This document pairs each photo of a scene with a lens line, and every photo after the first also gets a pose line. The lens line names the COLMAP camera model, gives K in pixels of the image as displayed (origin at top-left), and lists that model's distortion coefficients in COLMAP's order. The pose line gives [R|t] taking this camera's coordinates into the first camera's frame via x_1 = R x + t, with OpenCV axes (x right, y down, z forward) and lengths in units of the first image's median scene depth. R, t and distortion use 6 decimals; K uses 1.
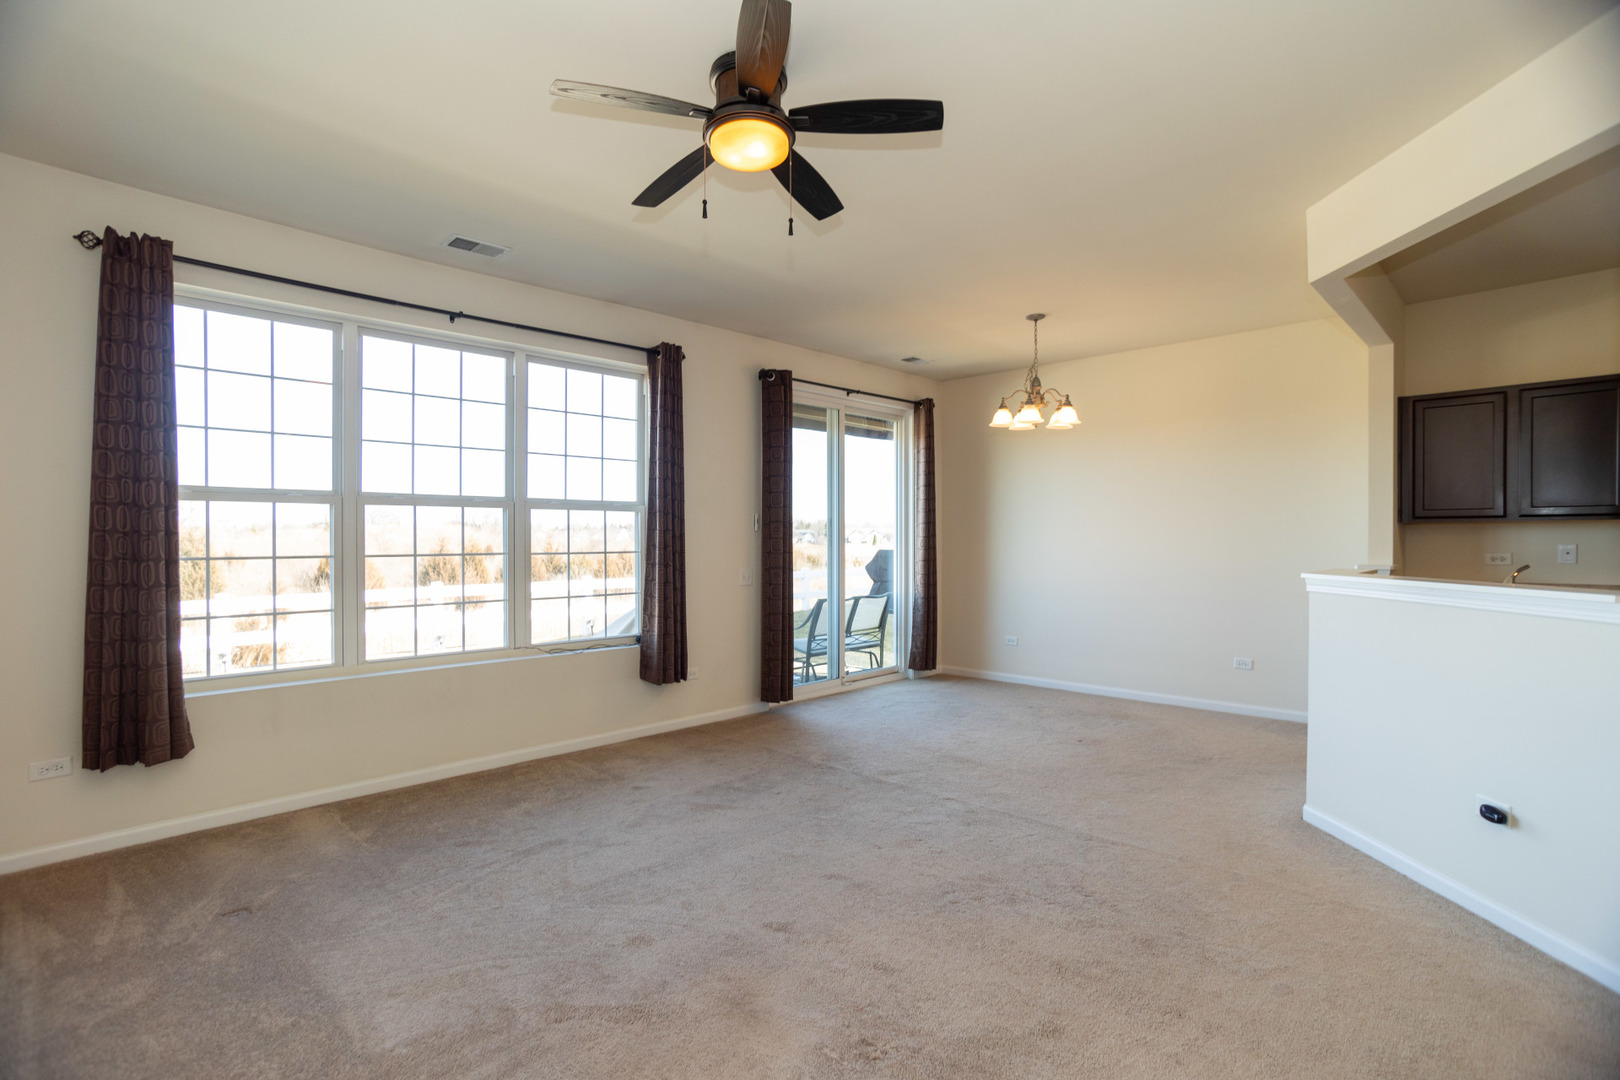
lens RADIAL K [[777.9, 0, 800.3], [0, 777.9, 546.8], [0, 0, 1]] dist [-0.077490, 0.048485]
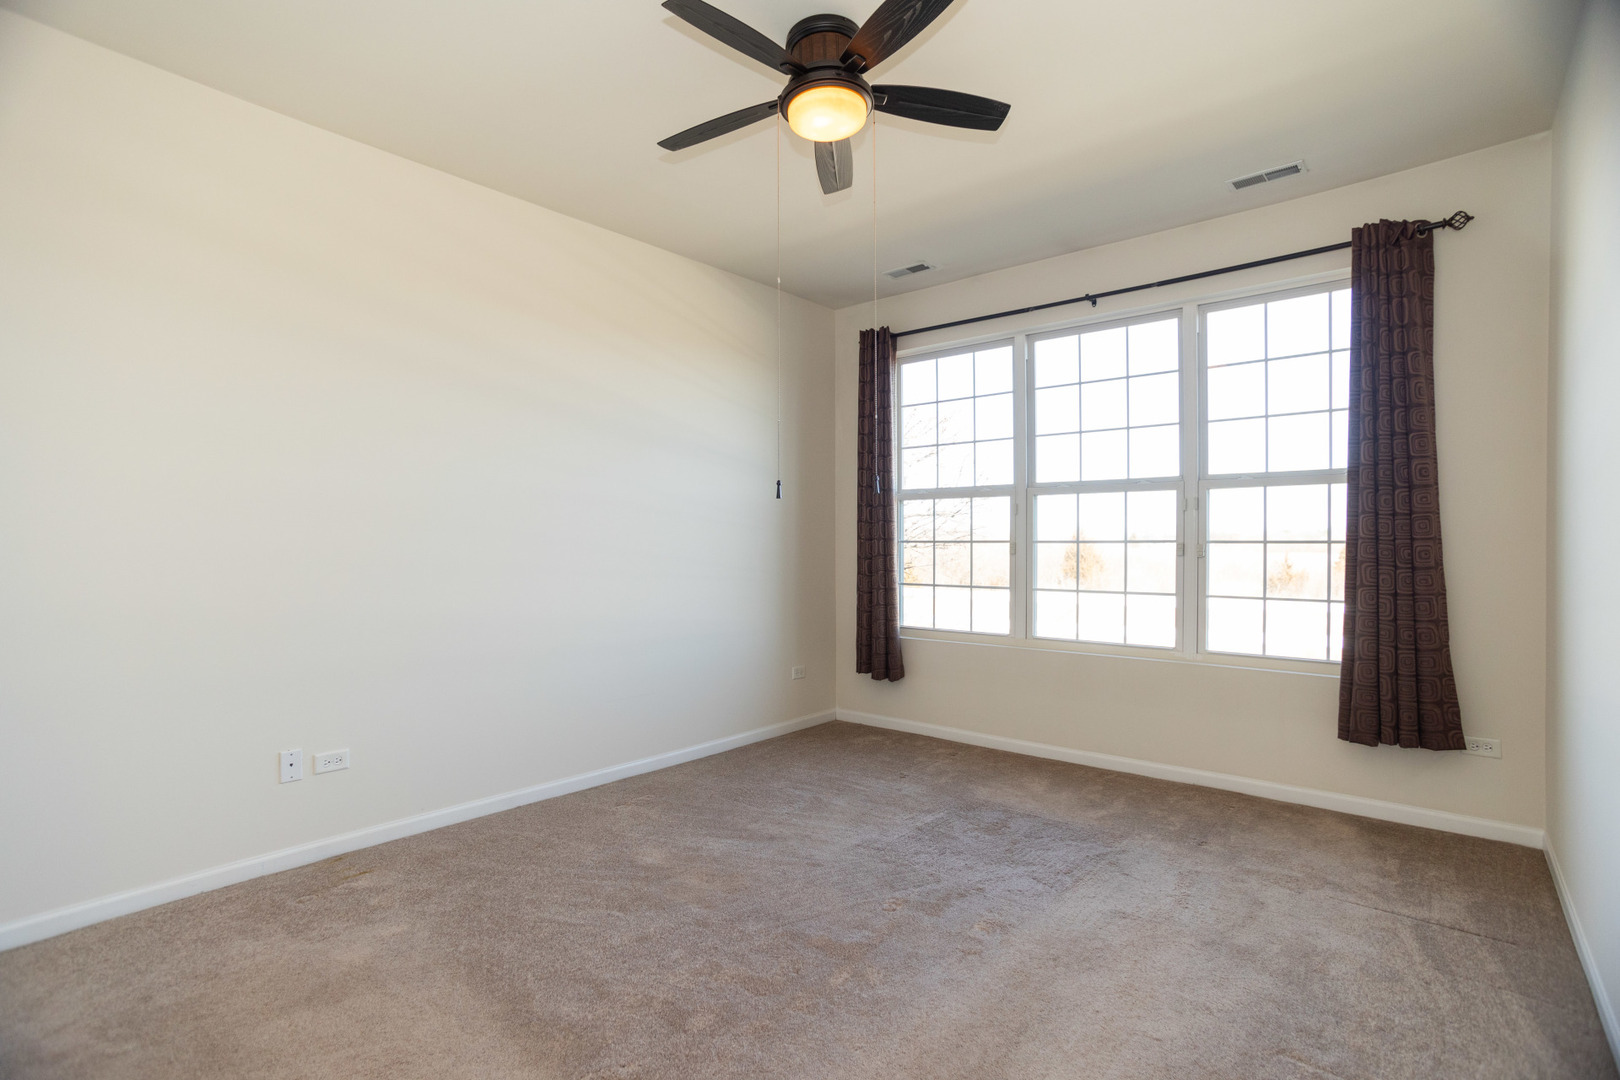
lens RADIAL K [[809.1, 0, 810.0], [0, 809.1, 540.0], [0, 0, 1]] dist [0.004450, 0.001025]
pose [[0.077916, 0.013648, -0.996866, 0.525283], [0.001520, 0.999904, 0.013808, -0.006258], [0.996959, -0.002592, 0.077888, 0.531130]]
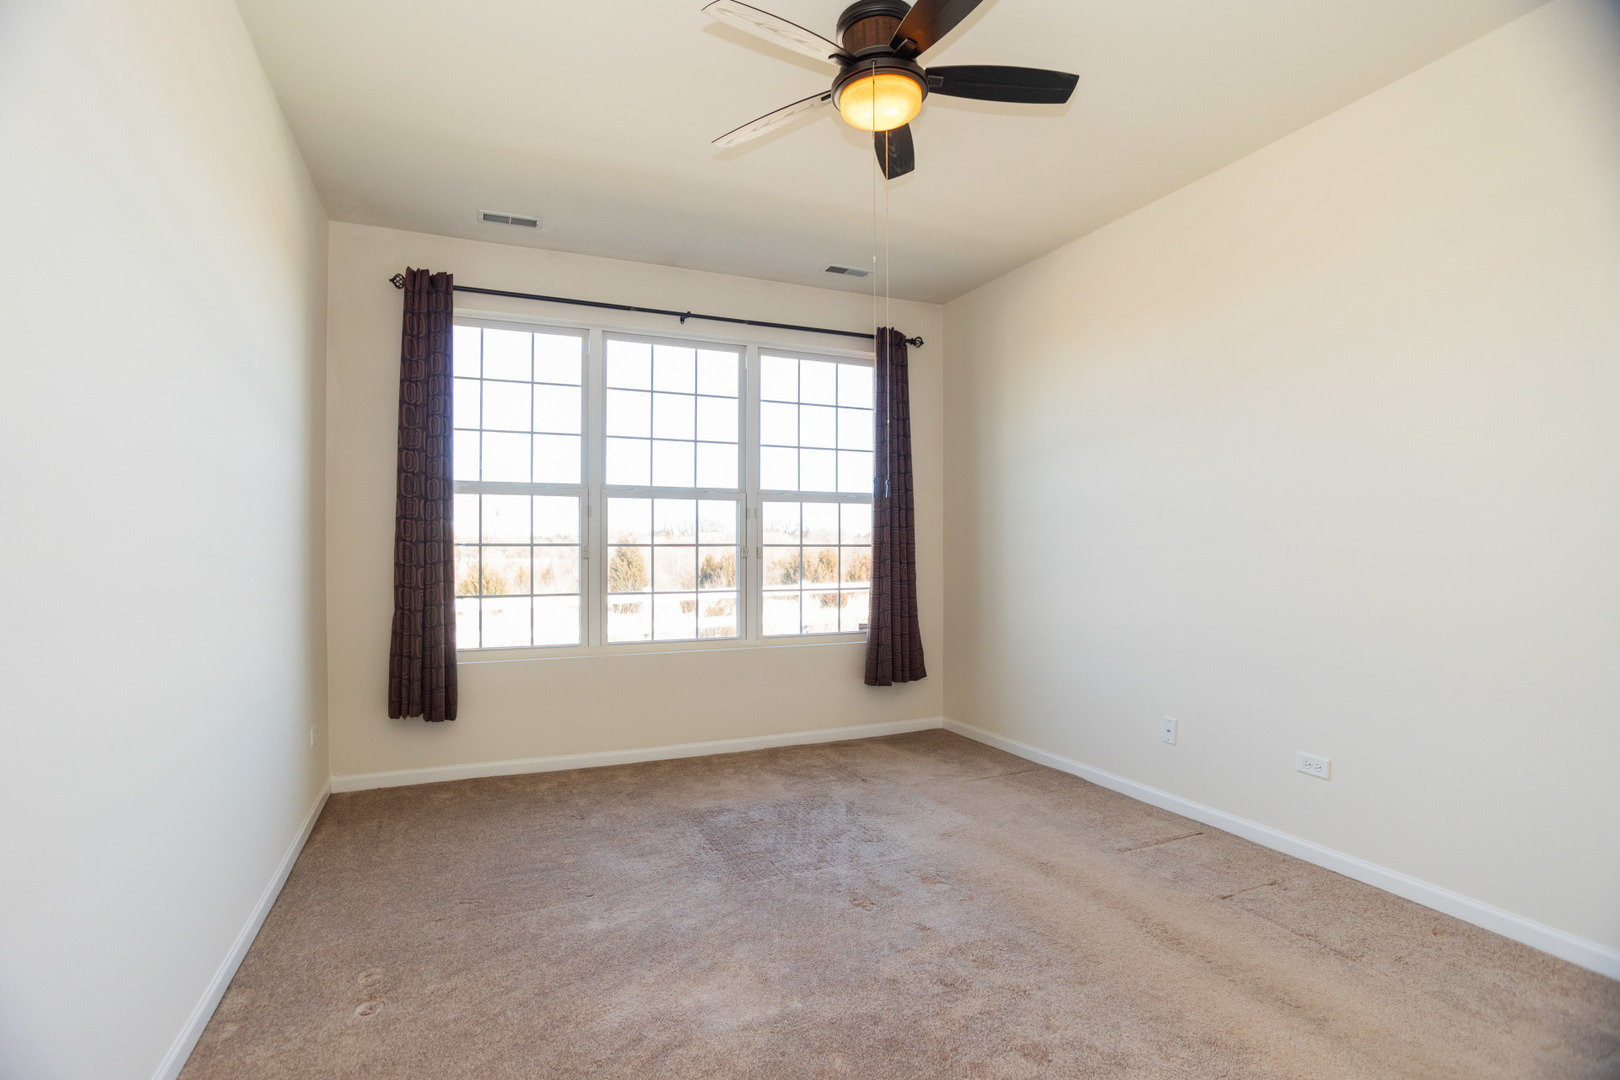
lens RADIAL K [[777.9, 0, 800.3], [0, 777.9, 546.8], [0, 0, 1]] dist [-0.077490, 0.048485]
pose [[0.931587, 0.017688, -0.363087, 0.071872], [-0.014638, 0.999831, 0.011151, -0.001069], [0.363223, -0.005073, 0.931689, 0.074129]]
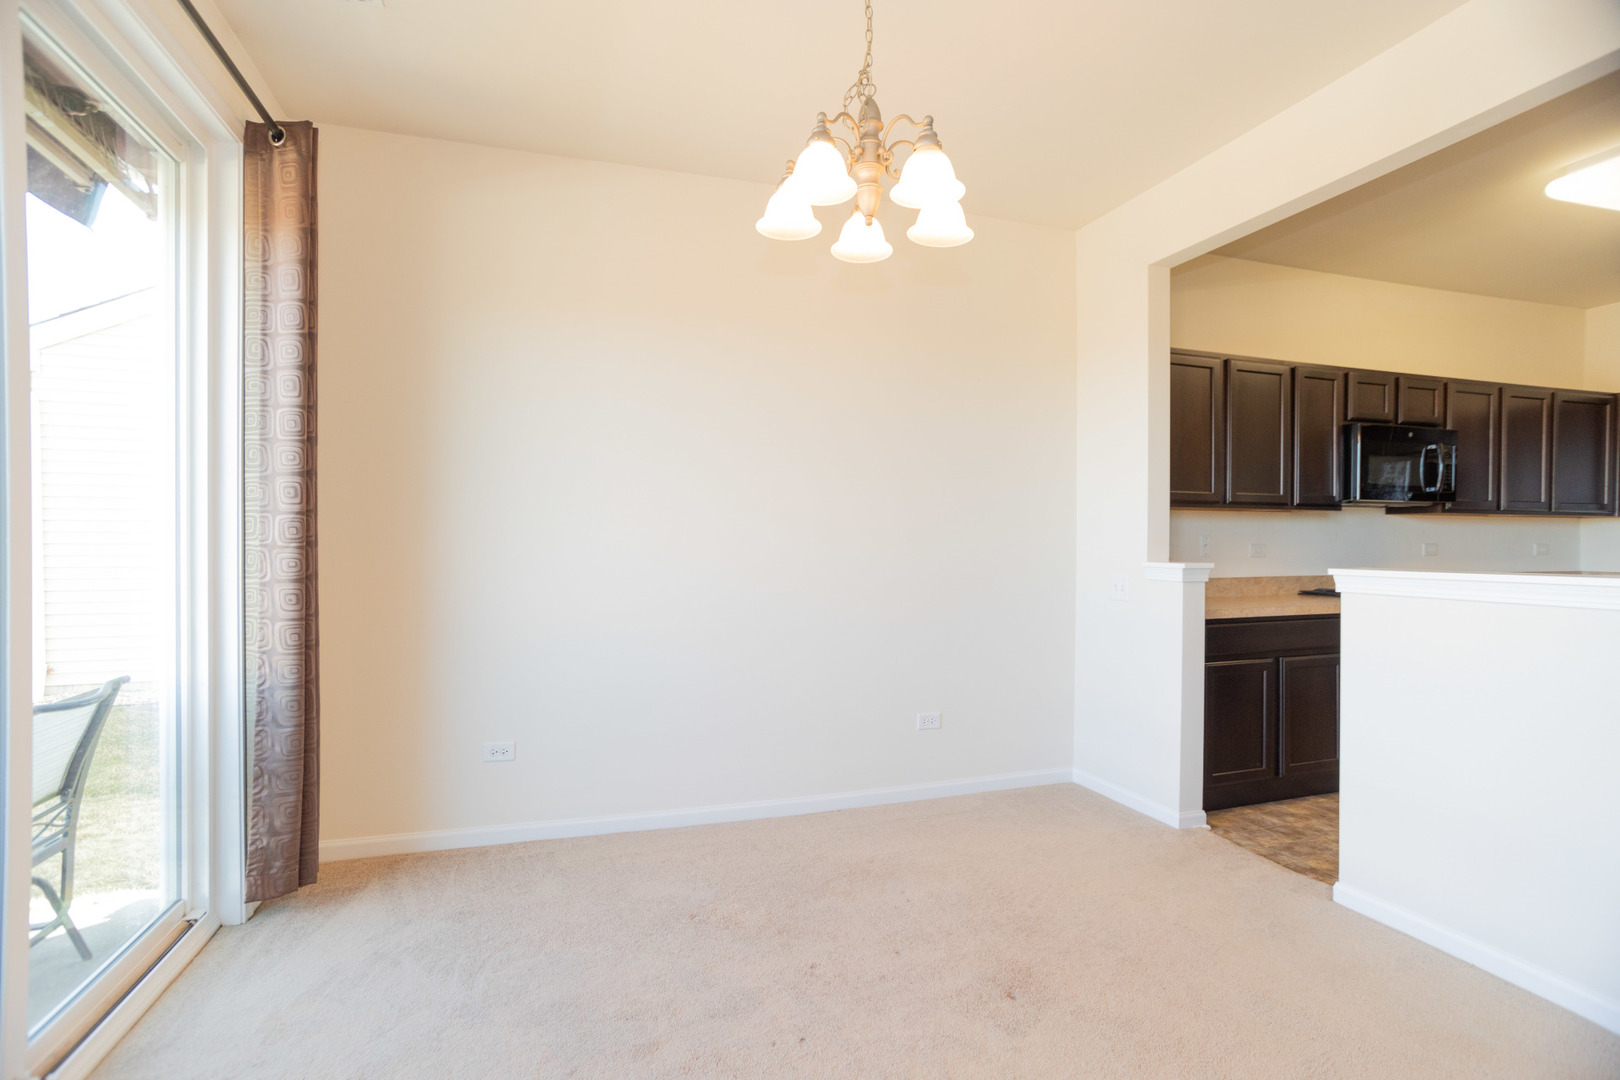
lens RADIAL K [[777.9, 0, 800.3], [0, 777.9, 546.8], [0, 0, 1]] dist [-0.077490, 0.048485]
pose [[0.461213, -0.002741, 0.887285, -0.063843], [0.007233, 0.999974, -0.000671, 0.007700], [-0.887260, 0.006727, 0.461220, 1.032237]]
